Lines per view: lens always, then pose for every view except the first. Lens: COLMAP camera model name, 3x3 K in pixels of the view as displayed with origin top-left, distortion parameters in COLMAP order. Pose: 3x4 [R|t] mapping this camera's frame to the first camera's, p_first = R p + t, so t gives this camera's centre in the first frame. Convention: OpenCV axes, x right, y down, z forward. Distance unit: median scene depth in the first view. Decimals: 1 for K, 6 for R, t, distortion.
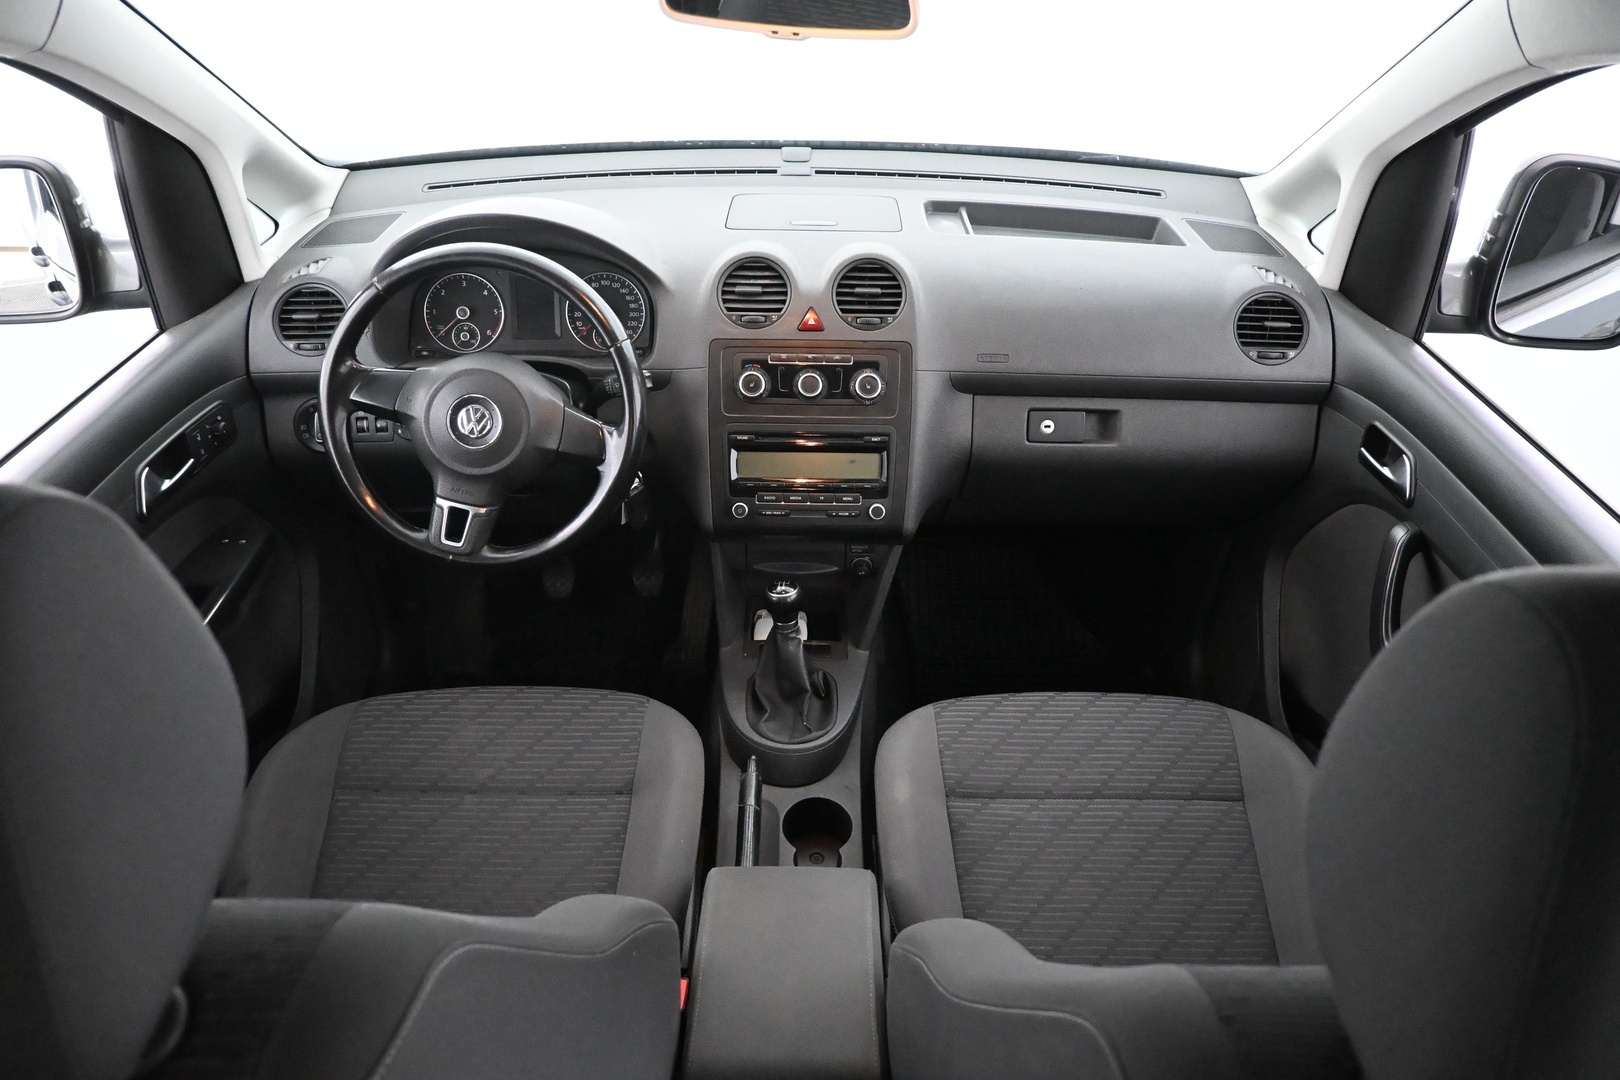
lens RADIAL K [[1091.4, 0, 815.5], [0, 1091.4, 536.2], [0, 0, 1]] dist [-0.008724, -0.000310]
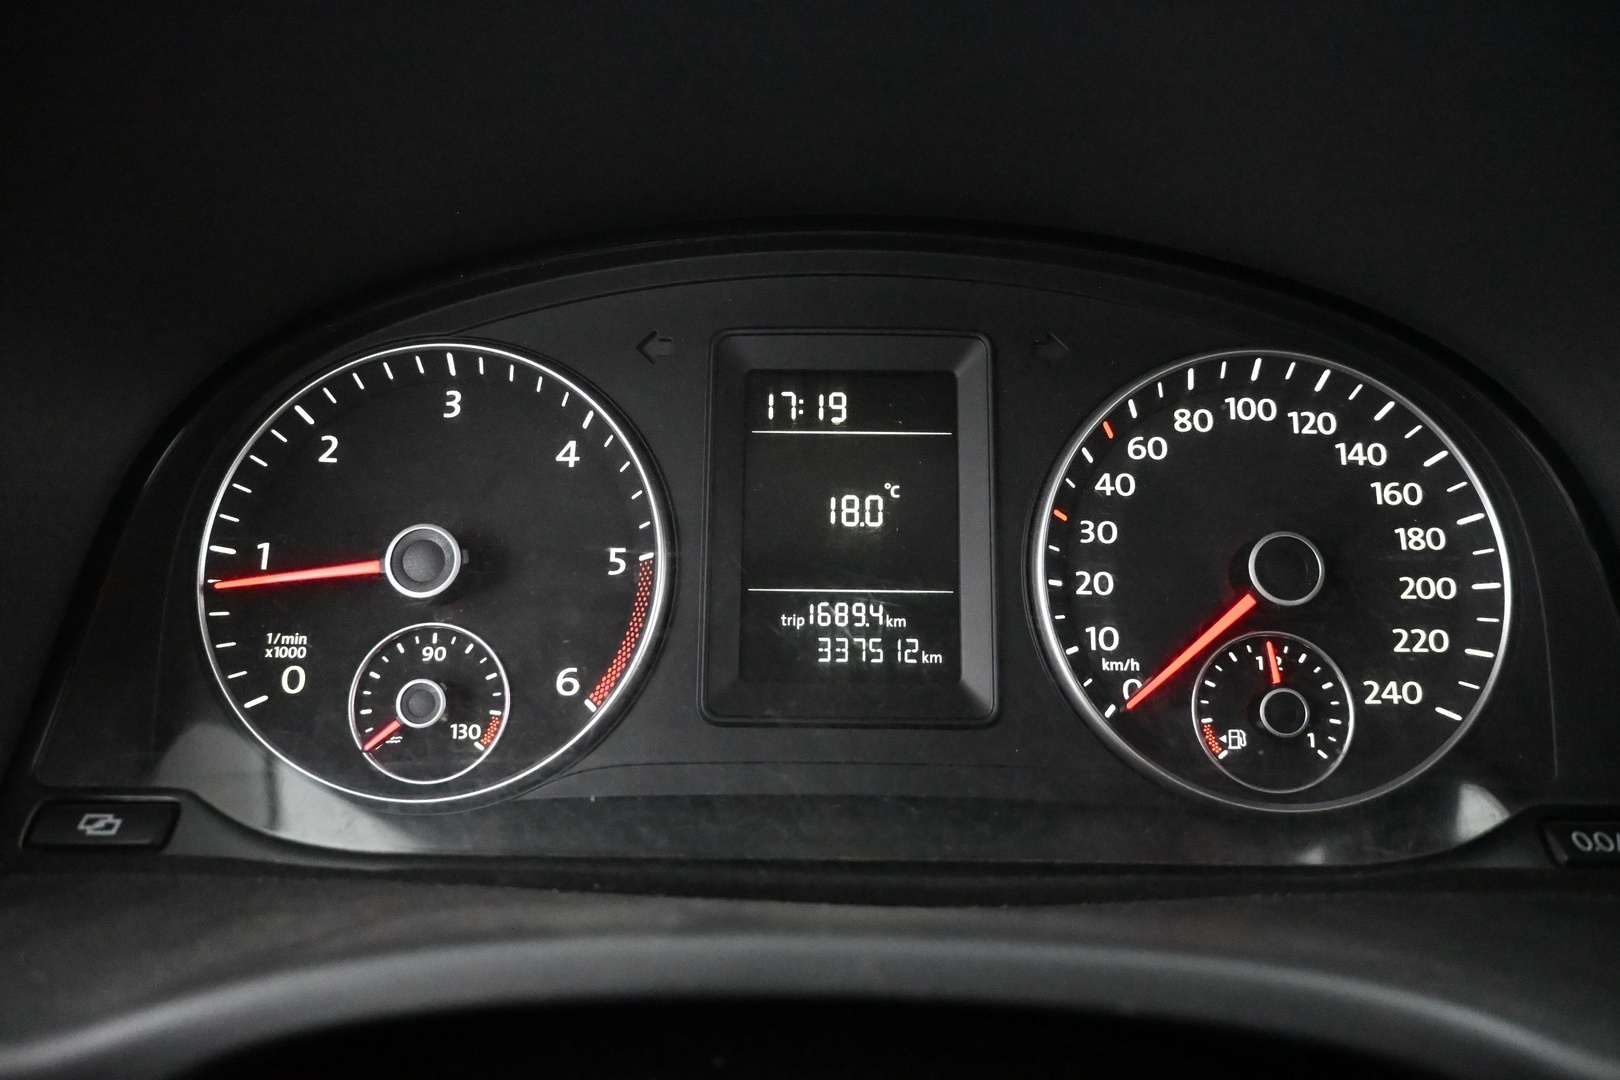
lens RADIAL K [[1091.4, 0, 814.0], [0, 1091.4, 539.5], [0, 0, 1]] dist [-0.008724, -0.000310]
pose [[0.998747, 0.008823, -0.049270, -0.272889], [-0.023606, 0.951026, -0.308209, -0.168919], [0.044138, 0.308986, 0.950042, 0.899890]]
